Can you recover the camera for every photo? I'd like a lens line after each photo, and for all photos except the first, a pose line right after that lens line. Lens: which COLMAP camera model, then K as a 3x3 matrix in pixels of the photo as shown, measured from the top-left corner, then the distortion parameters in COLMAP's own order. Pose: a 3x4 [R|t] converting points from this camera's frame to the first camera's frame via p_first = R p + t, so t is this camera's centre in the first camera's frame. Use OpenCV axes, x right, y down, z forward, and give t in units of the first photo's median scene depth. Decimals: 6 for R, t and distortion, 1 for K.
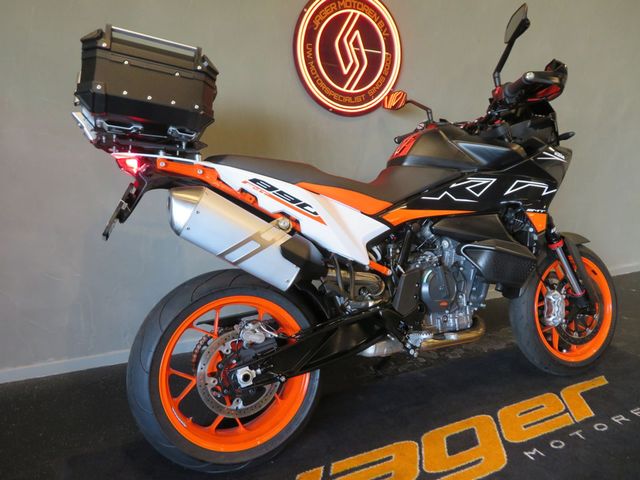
lens RADIAL K [[457.3, 0, 320.0], [0, 457.3, 240.0], [0, 0, 1]] dist [-0.004403, 0.002664]
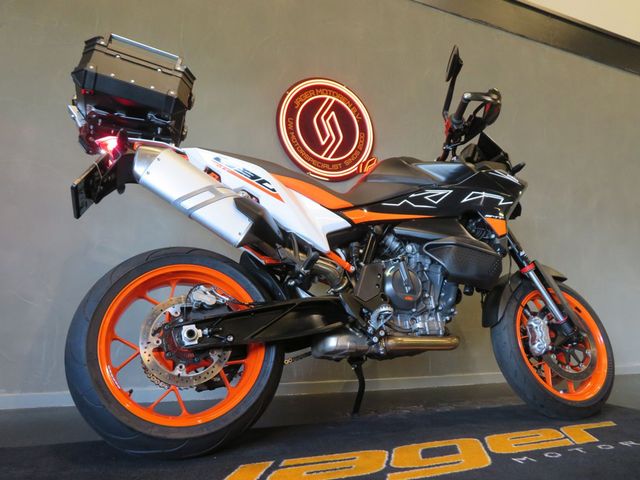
lens RADIAL K [[457.3, 0, 320.0], [0, 457.3, 240.0], [0, 0, 1]] dist [-0.004403, 0.002664]
pose [[0.999487, -0.007546, -0.031138, 0.111360], [-0.004584, 0.928195, -0.372066, 0.381860], [0.031710, 0.372018, 0.927684, 0.044610]]
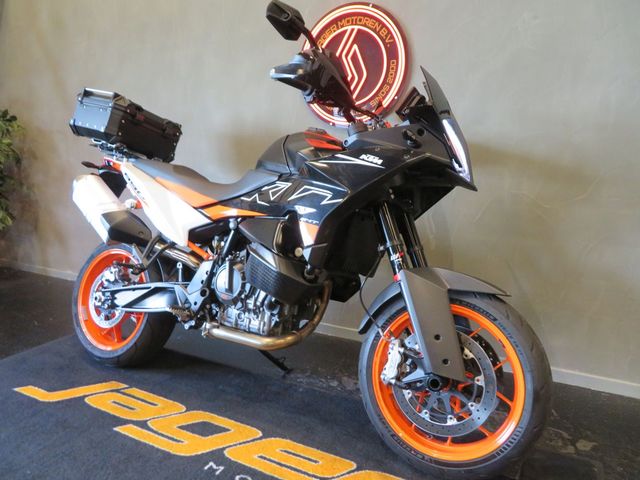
lens RADIAL K [[457.3, 0, 320.0], [0, 457.3, 240.0], [0, 0, 1]] dist [-0.004403, 0.002664]
pose [[0.597271, 0.127608, -0.791823, 1.208001], [-0.179082, 0.983555, 0.023425, -0.053592], [0.781791, 0.127810, 0.610302, 0.501956]]
